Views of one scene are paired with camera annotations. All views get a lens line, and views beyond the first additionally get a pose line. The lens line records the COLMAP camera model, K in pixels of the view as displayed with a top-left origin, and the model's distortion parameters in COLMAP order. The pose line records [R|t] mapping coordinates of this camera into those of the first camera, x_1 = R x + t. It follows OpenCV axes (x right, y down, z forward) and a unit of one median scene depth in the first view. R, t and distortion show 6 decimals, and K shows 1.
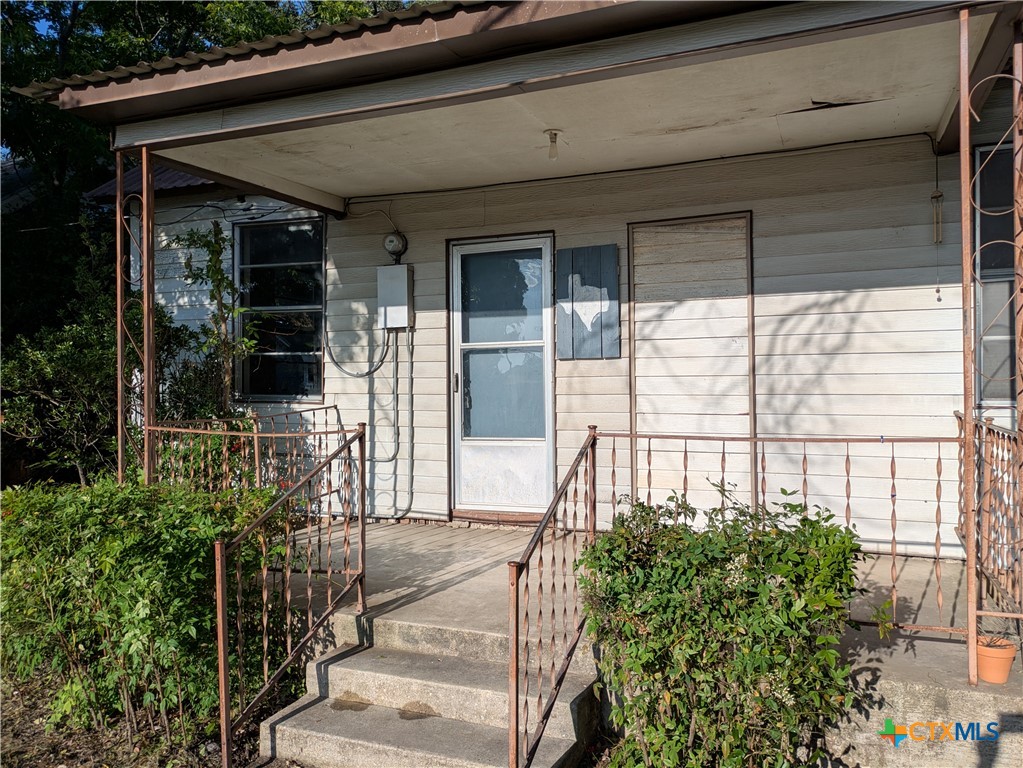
lens RADIAL K [[750.6, 0, 520.5], [0, 750.6, 385.7], [0, 0, 1]] dist [0.020950, -0.011847]
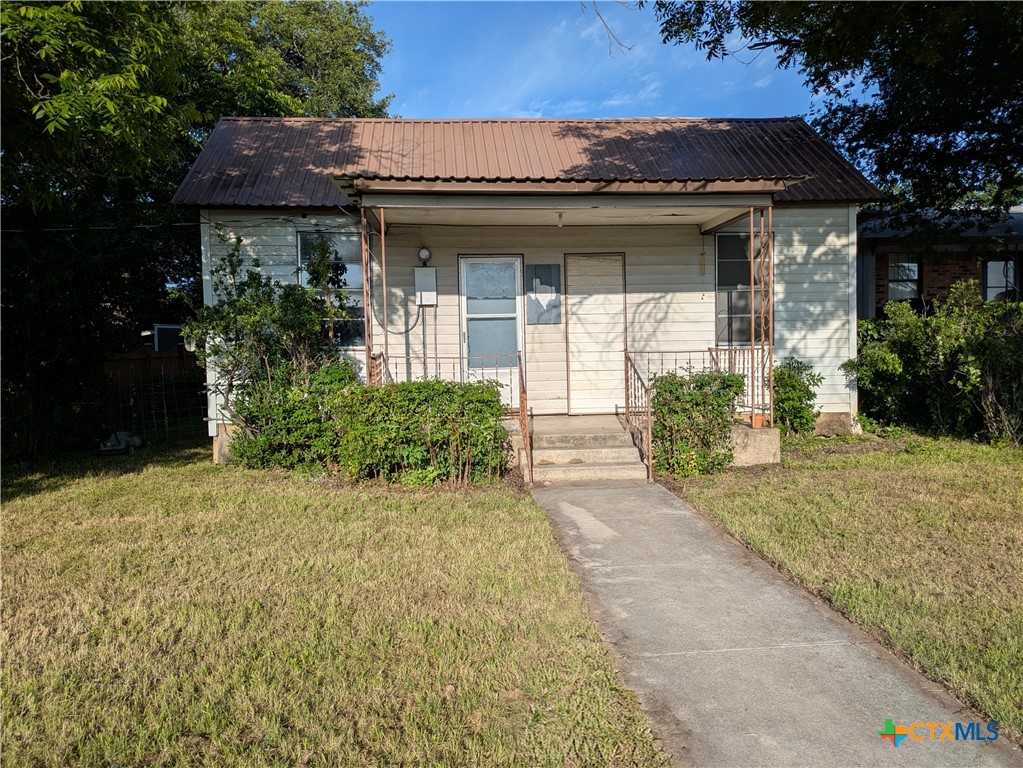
lens RADIAL K [[750.6, 0, 504.3], [0, 750.6, 382.8], [0, 0, 1]] dist [0.020950, -0.011847]
pose [[0.893523, -0.025434, 0.448297, -0.868634], [0.011861, 0.999383, 0.033059, 0.050226], [-0.448862, -0.024221, 0.893273, -0.662786]]
